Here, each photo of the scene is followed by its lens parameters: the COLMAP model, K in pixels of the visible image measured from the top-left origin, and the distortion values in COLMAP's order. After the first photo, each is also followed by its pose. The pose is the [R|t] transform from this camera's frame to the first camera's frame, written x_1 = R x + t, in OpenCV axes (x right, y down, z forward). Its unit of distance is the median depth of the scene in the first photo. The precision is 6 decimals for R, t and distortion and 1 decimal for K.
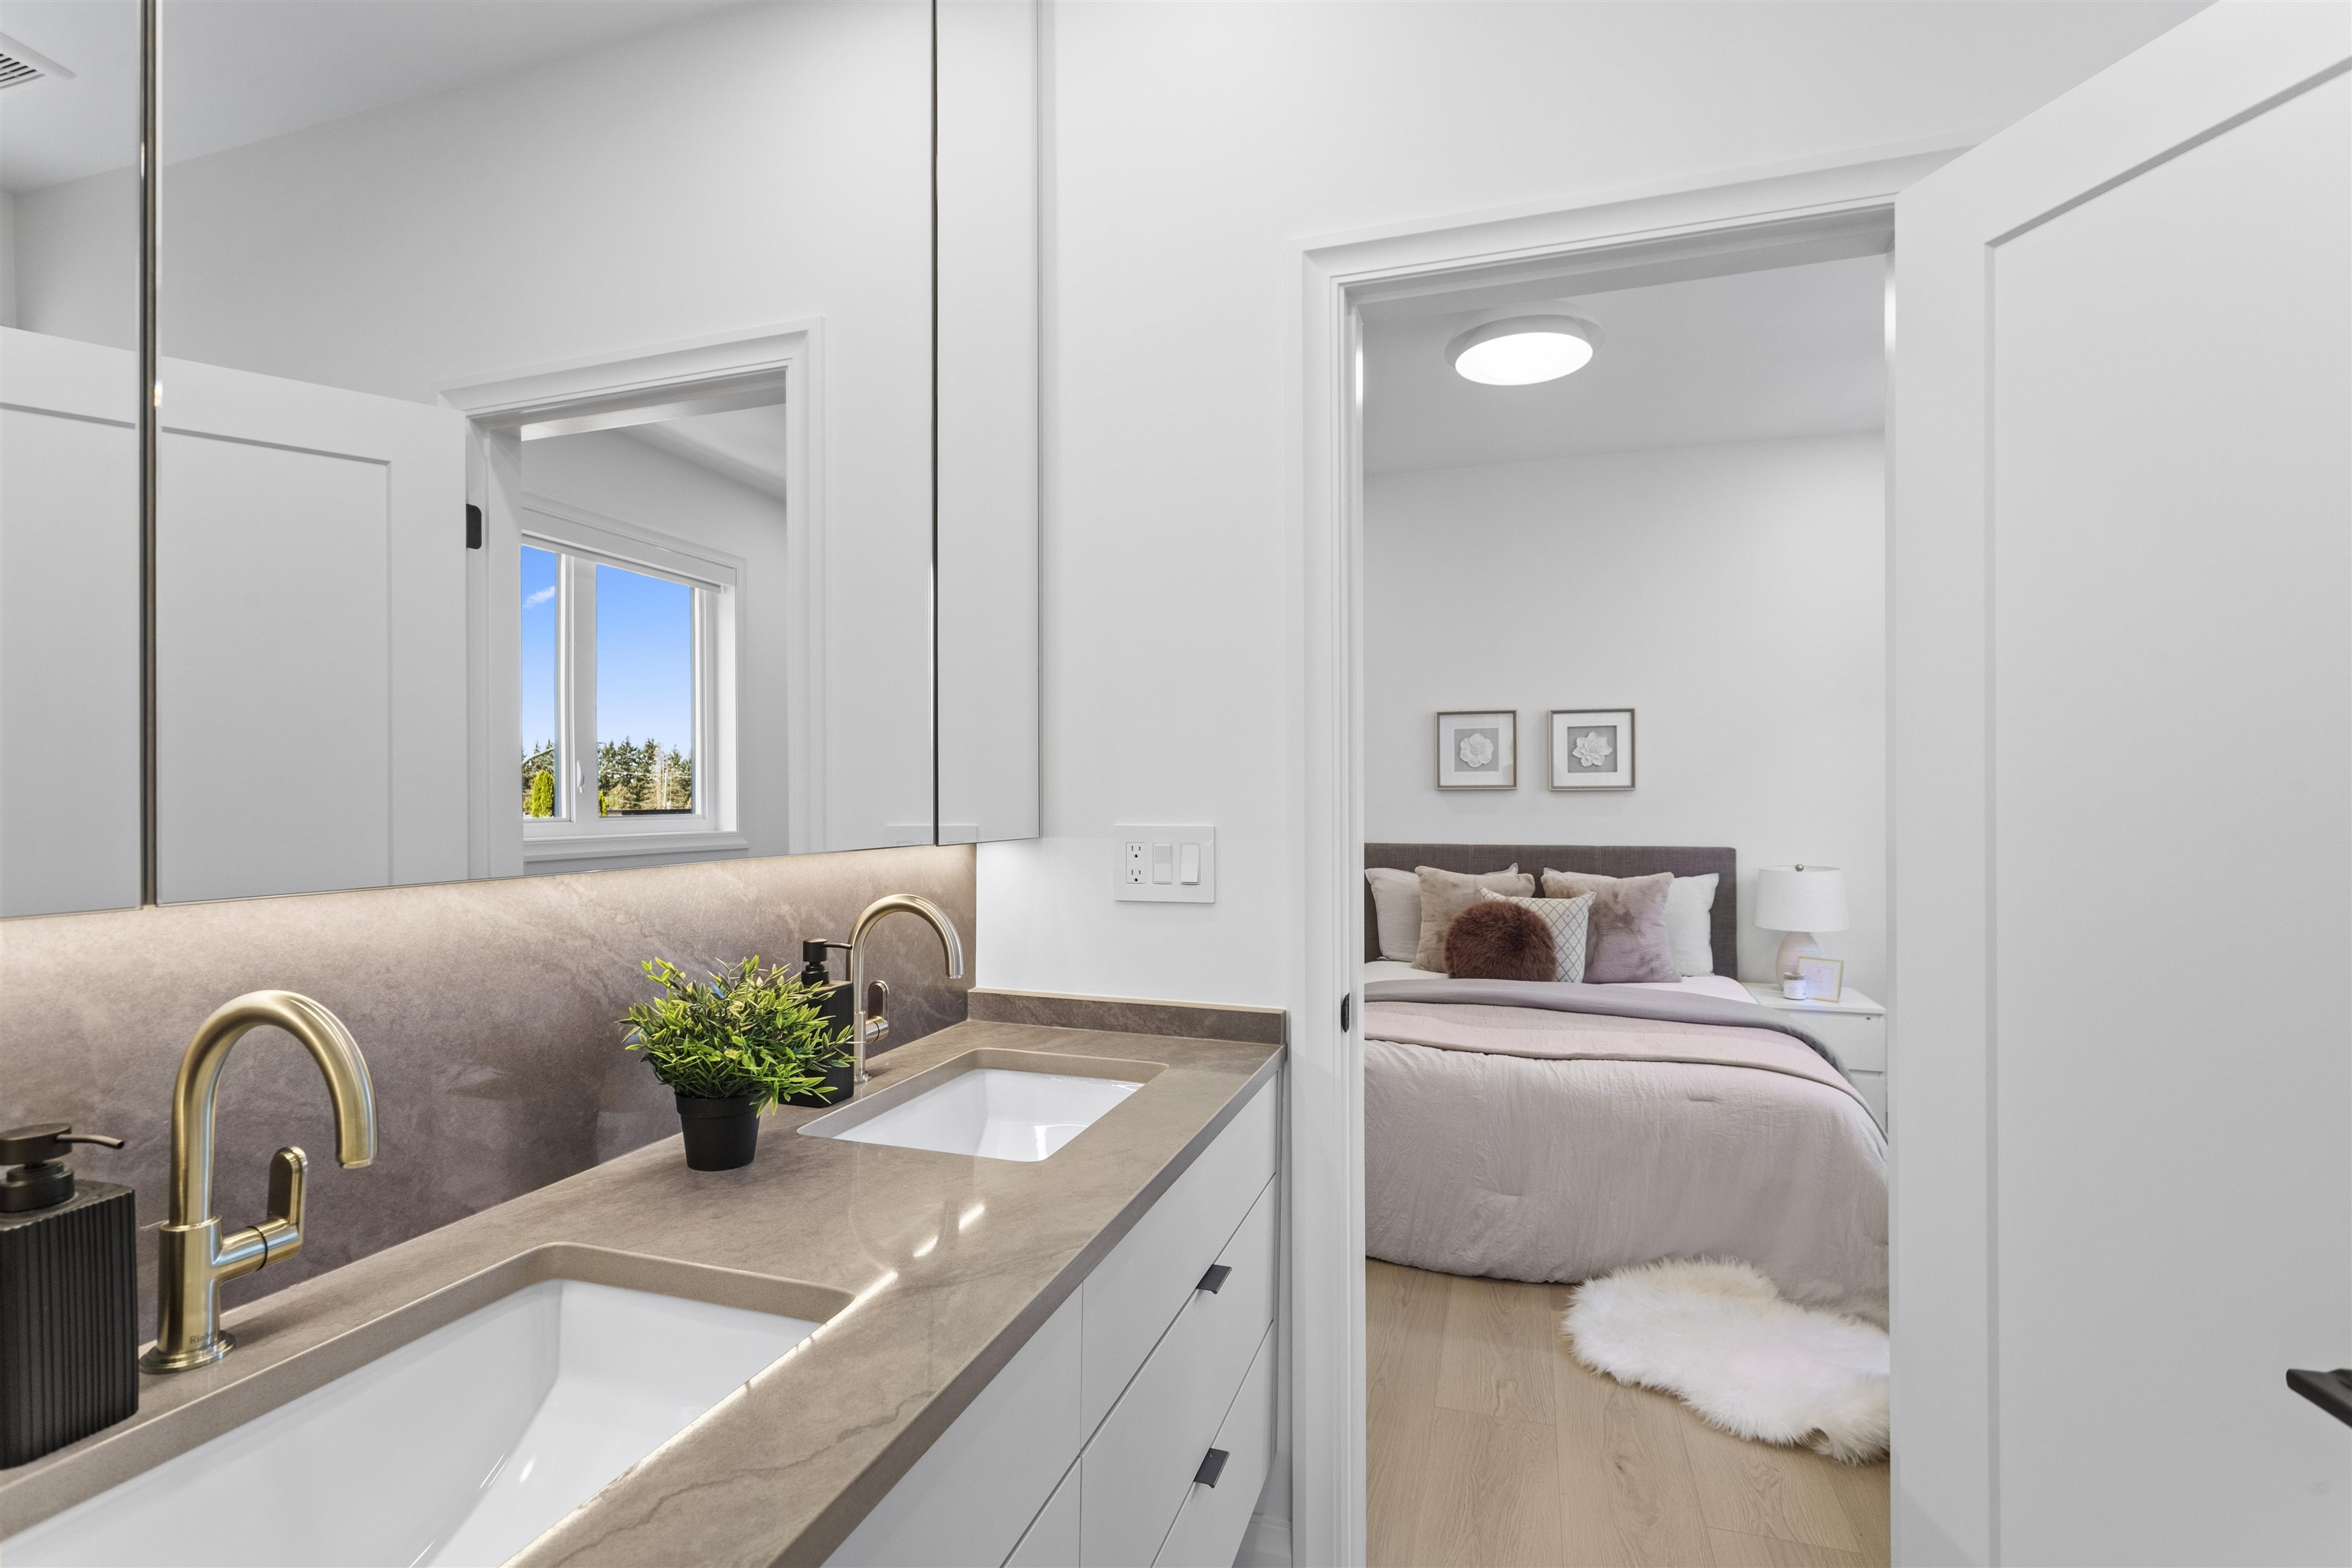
lens RADIAL K [[1136.4, 0, 1184.9], [0, 1136.4, 790.8], [0, 0, 1]] dist [0.000219, 0.000701]
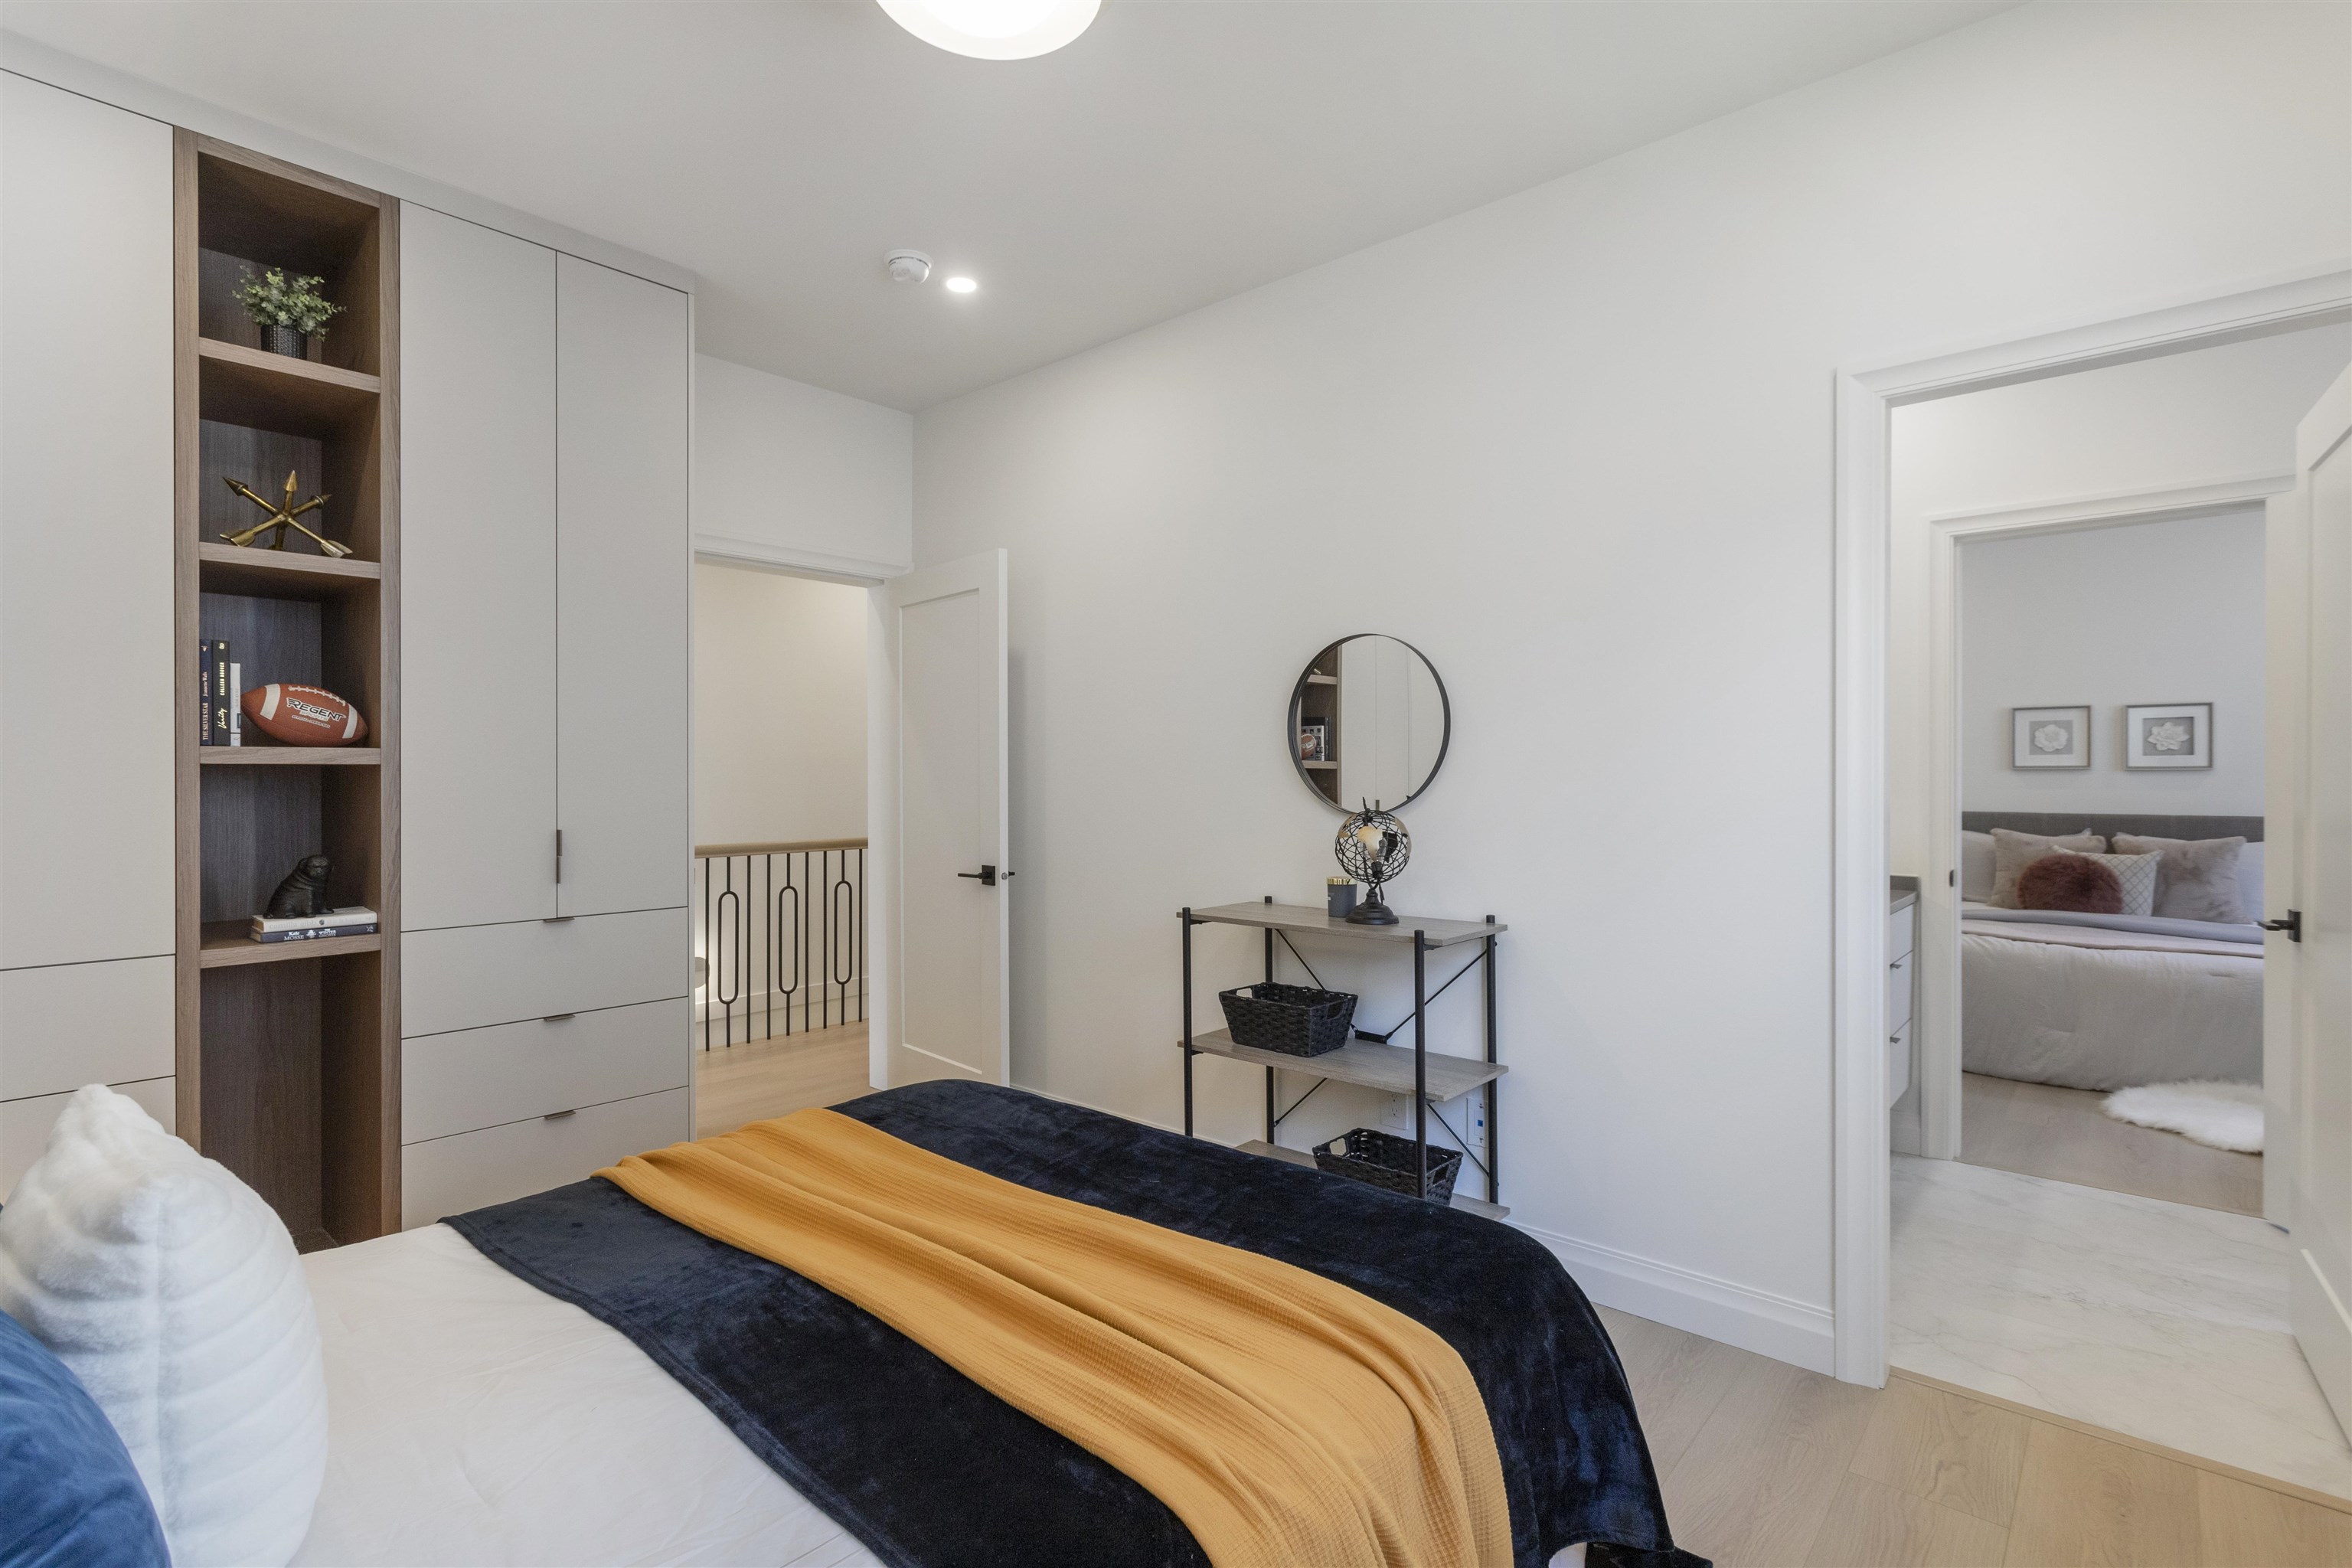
lens RADIAL K [[1136.4, 0, 1141.4], [0, 1136.4, 774.0], [0, 0, 1]] dist [0.000219, 0.000701]
pose [[0.904494, 0.004216, -0.426465, -0.127004], [-0.000397, 0.999959, 0.009045, -0.007225], [0.426486, -0.008012, 0.904459, -0.615110]]
